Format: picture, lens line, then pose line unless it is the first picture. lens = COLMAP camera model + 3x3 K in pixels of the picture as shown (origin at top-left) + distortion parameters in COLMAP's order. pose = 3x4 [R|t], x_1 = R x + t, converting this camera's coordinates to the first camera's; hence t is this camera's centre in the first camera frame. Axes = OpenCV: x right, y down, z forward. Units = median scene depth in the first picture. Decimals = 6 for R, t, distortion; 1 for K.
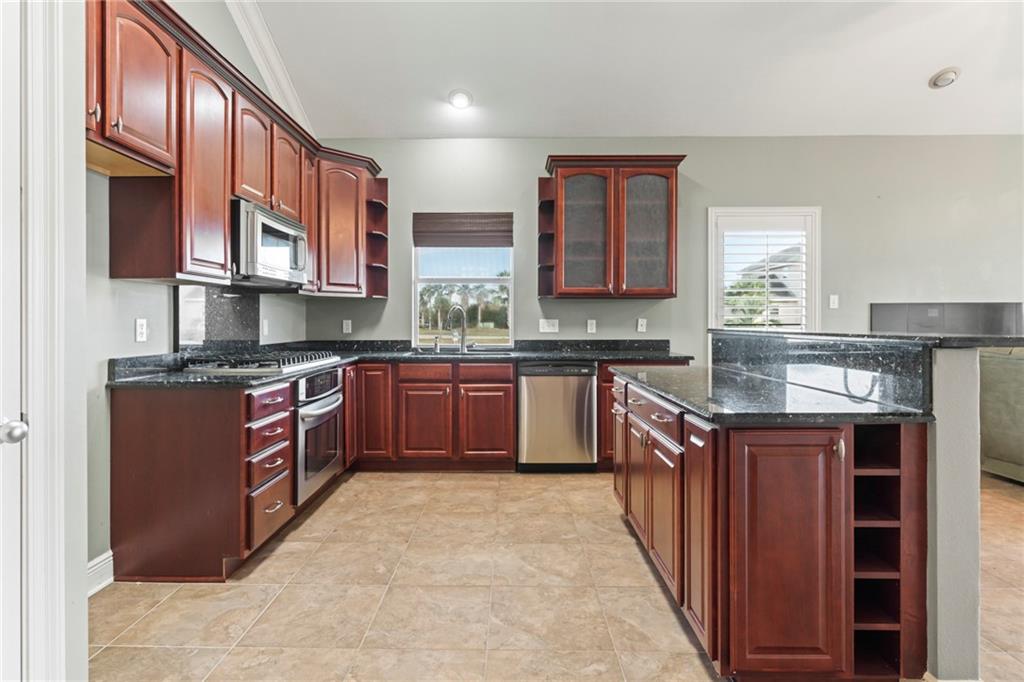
lens RADIAL K [[527.4, 0, 512.1], [0, 527.4, 336.8], [0, 0, 1]] dist [0.000261, -0.000036]
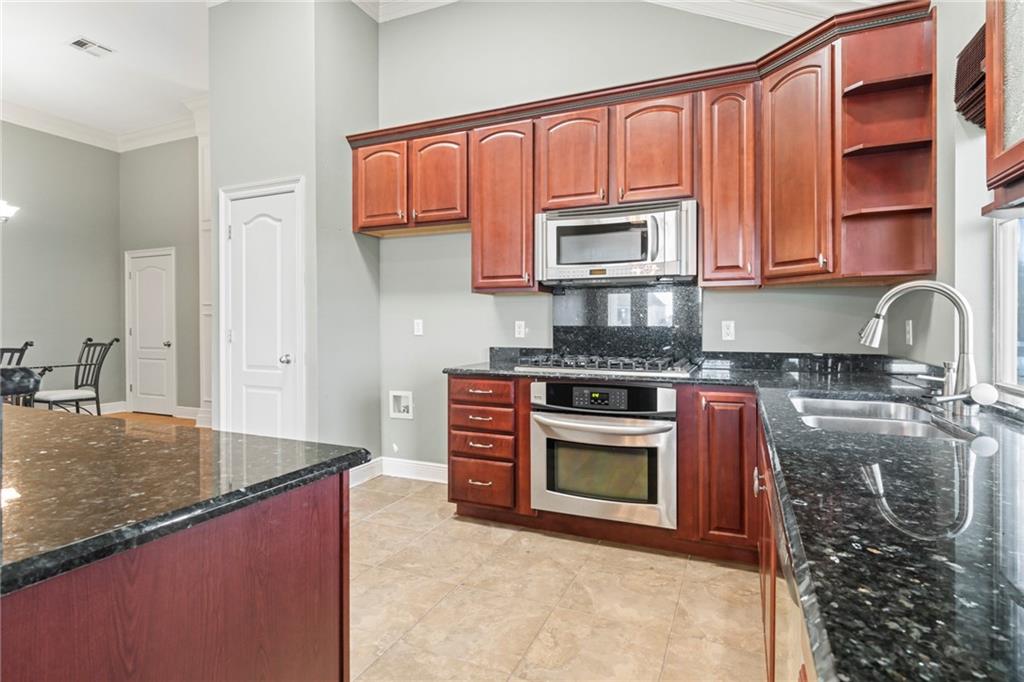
lens RADIAL K [[527.4, 0, 509.4], [0, 527.4, 333.6], [0, 0, 1]] dist [0.000261, -0.000036]
pose [[-0.395521, 0.020719, -0.918223, 0.524632], [-0.025960, 0.999094, 0.033726, -0.042399], [0.918090, 0.037177, -0.394625, 1.350099]]
